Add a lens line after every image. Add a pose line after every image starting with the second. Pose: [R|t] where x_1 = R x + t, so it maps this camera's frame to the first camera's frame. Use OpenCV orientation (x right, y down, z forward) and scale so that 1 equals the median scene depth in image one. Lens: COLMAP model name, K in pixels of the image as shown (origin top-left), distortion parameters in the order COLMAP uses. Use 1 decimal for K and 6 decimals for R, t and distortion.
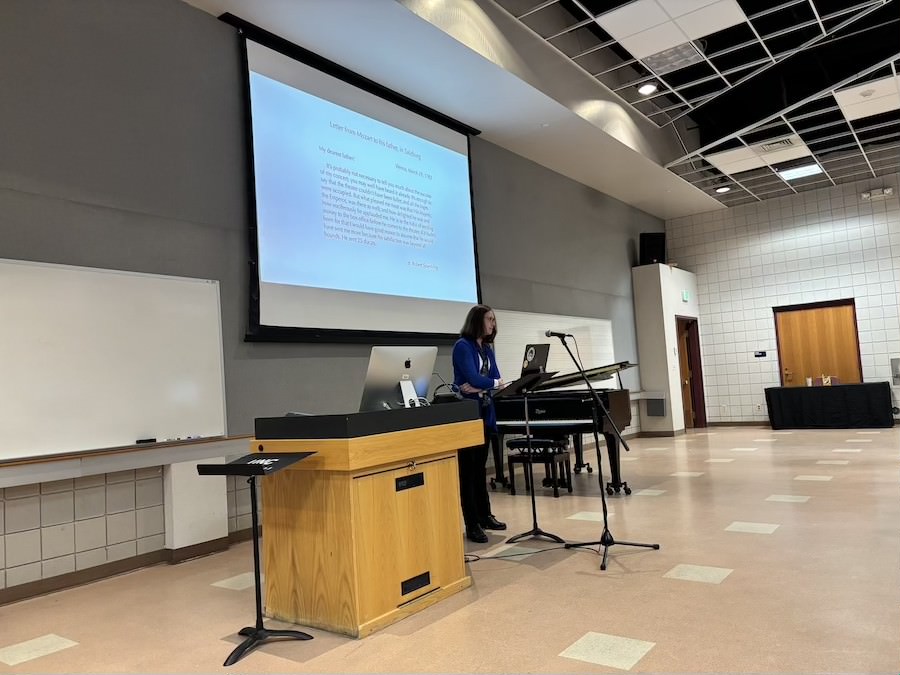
lens RADIAL K [[681.3, 0, 450.0], [0, 681.3, 337.5], [0, 0, 1]] dist [0.037975, -0.006492]
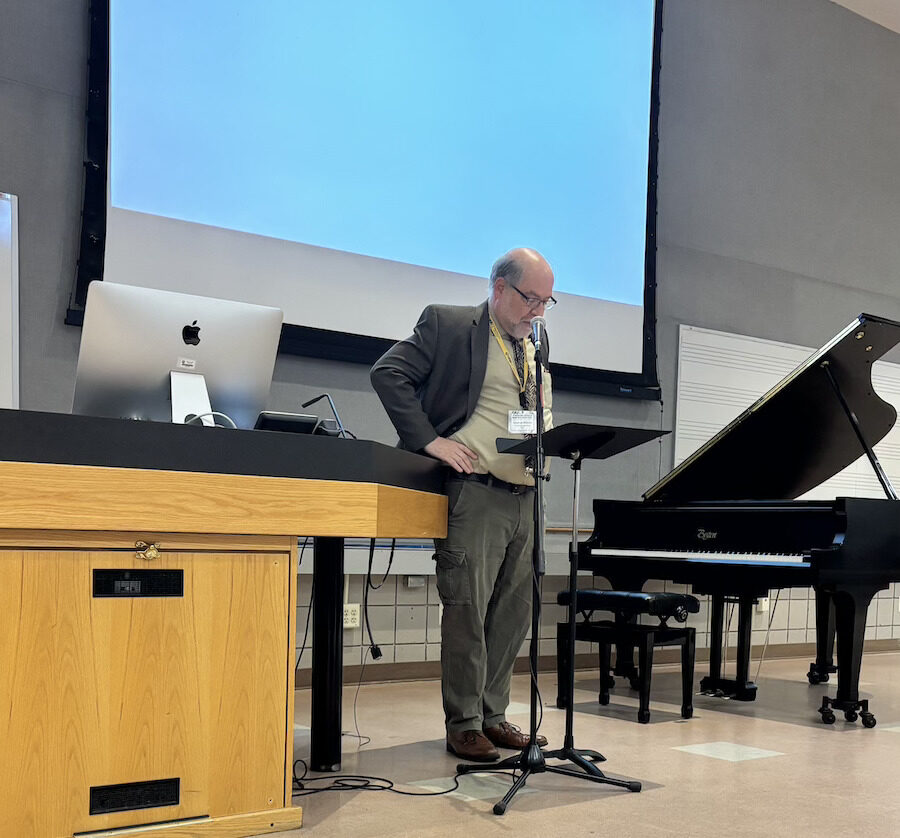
lens RADIAL K [[1236.5, 0, 449.1], [0, 1236.5, 609.6], [0, 0, 1]] dist [0.051359, -0.010963]
pose [[0.959579, 0.107754, -0.259995, 0.335392], [-0.071502, 0.986831, 0.145093, 0.087291], [0.272205, -0.120638, 0.954647, 0.243655]]
